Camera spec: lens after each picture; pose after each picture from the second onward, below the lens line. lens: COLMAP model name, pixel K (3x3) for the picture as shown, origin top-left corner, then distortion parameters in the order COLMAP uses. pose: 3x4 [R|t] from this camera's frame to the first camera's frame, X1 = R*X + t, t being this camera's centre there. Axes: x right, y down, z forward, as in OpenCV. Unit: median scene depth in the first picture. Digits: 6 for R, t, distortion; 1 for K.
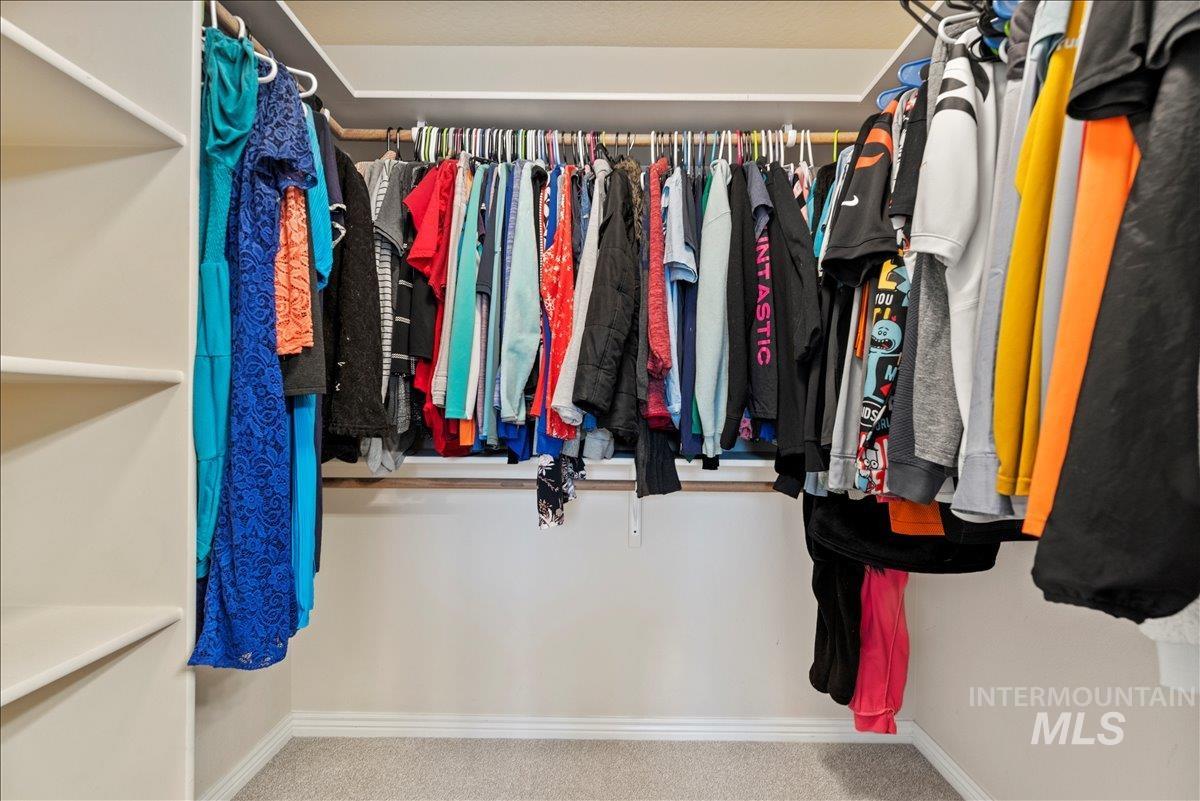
lens RADIAL K [[527.8, 0, 601.8], [0, 527.8, 406.8], [0, 0, 1]] dist [-0.001615, -0.000480]
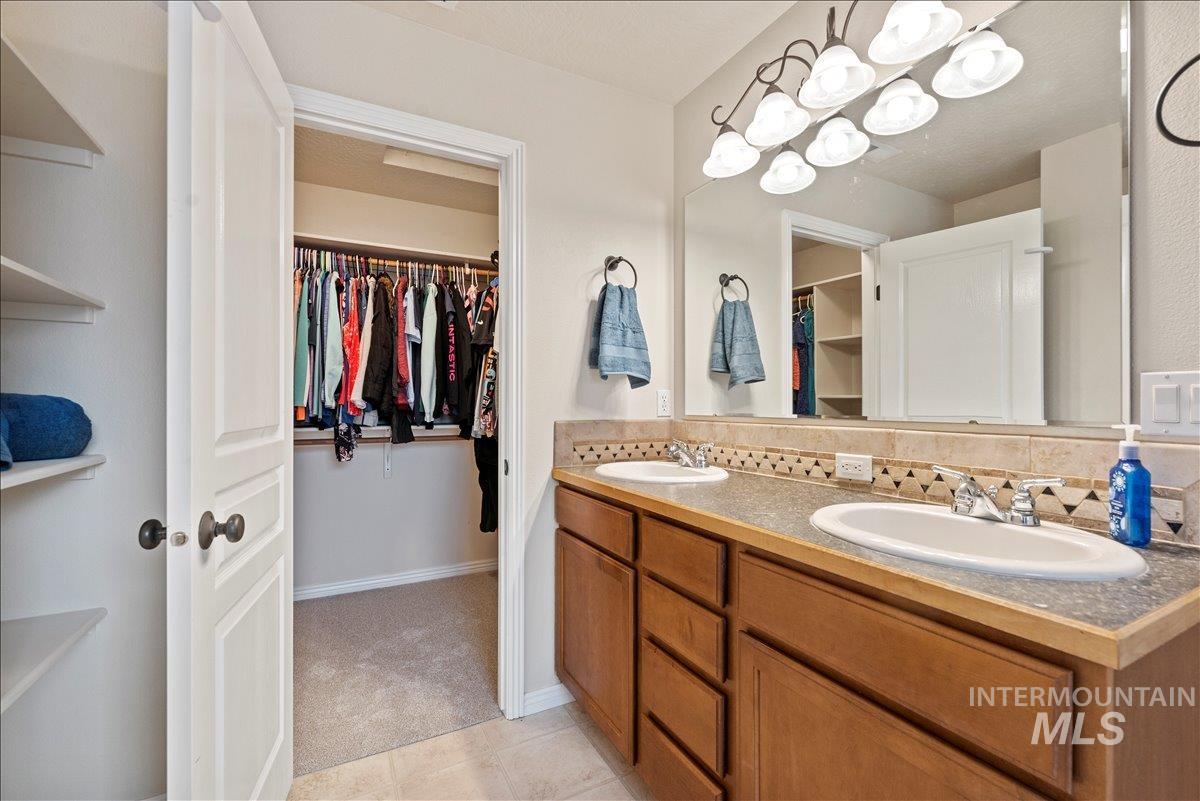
lens RADIAL K [[527.8, 0, 601.8], [0, 527.8, 406.8], [0, 0, 1]] dist [-0.001615, -0.000480]
pose [[0.881182, -0.014385, 0.472558, -0.196313], [0.004712, 0.999755, 0.021646, -0.014186], [-0.472754, -0.016848, 0.881033, -1.281663]]
